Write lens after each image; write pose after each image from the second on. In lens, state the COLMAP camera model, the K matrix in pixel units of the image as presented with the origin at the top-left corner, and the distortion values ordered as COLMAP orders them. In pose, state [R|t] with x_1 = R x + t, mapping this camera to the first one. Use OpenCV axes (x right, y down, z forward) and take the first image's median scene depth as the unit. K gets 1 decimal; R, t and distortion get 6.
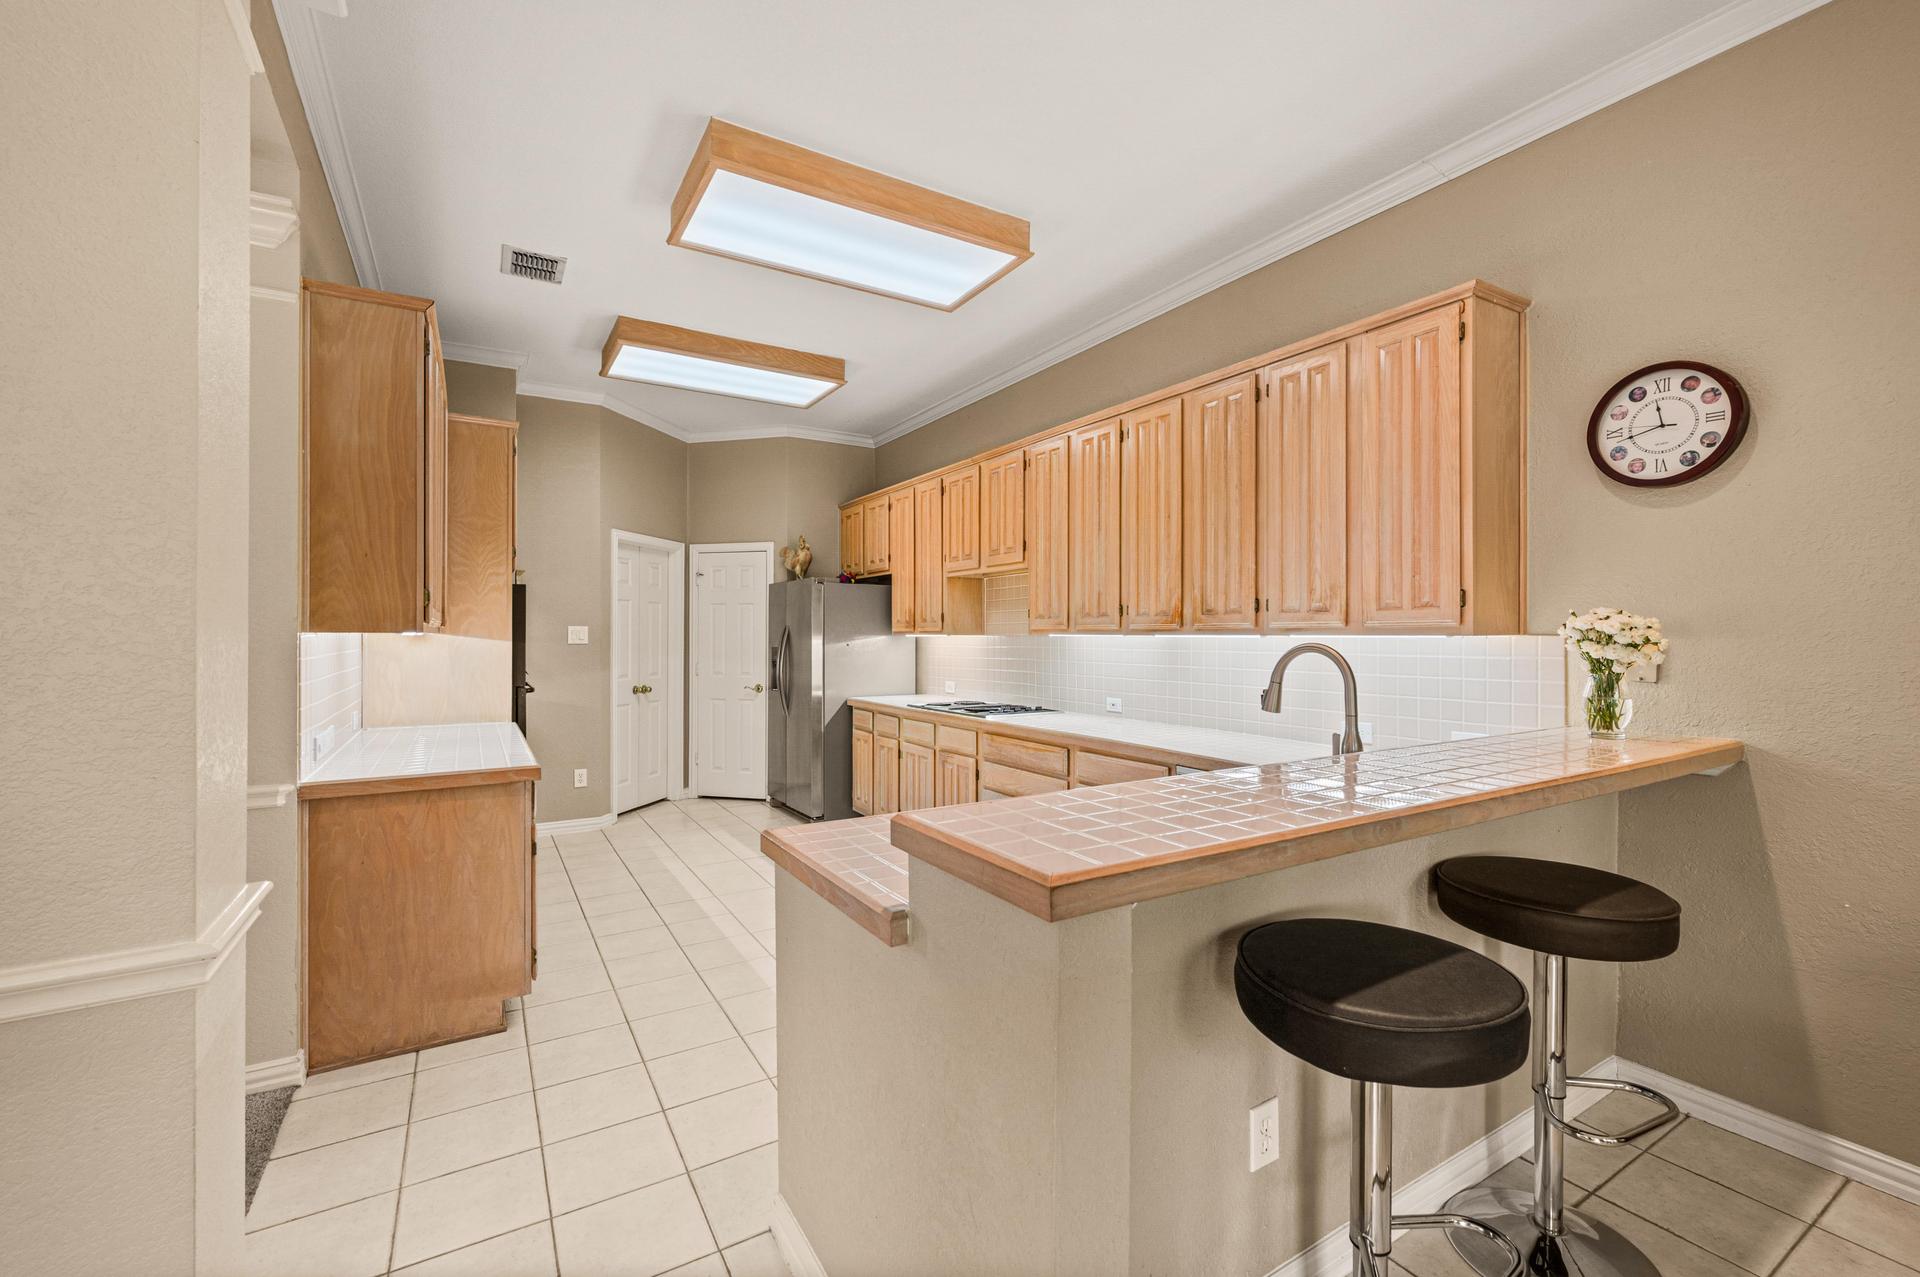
lens RADIAL K [[798.7, 0, 963.1], [0, 798.7, 638.9], [0, 0, 1]] dist [-0.000872, 0.000236]
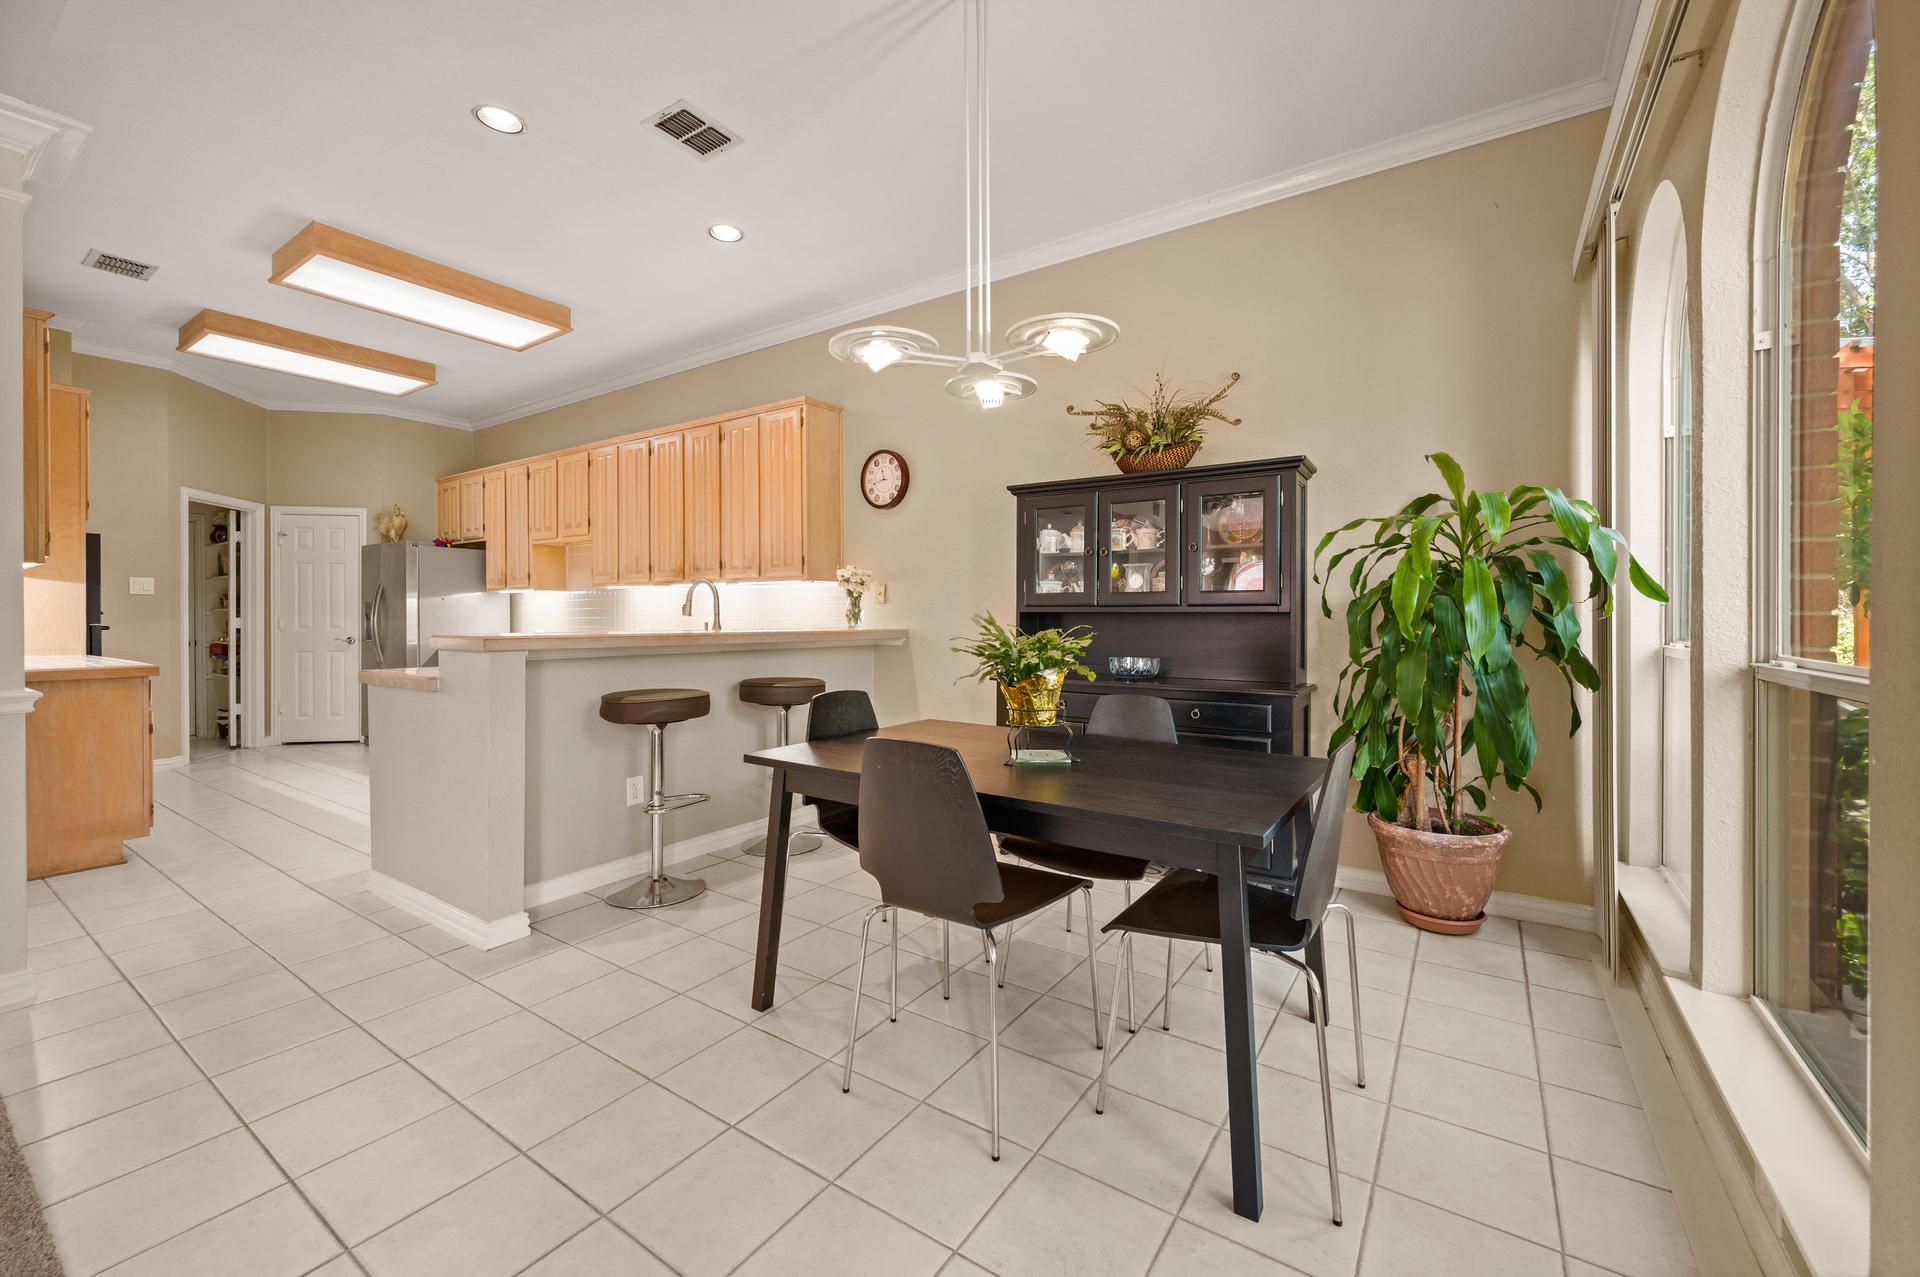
lens RADIAL K [[768.4, 0, 943.2], [0, 768.4, 627.3], [0, 0, 1]] dist [-0.001002, -0.000556]
pose [[0.916934, -0.002633, 0.399031, 0.114904], [-0.001344, 0.999952, 0.009686, 0.052905], [-0.399038, -0.009418, 0.916886, -0.481662]]
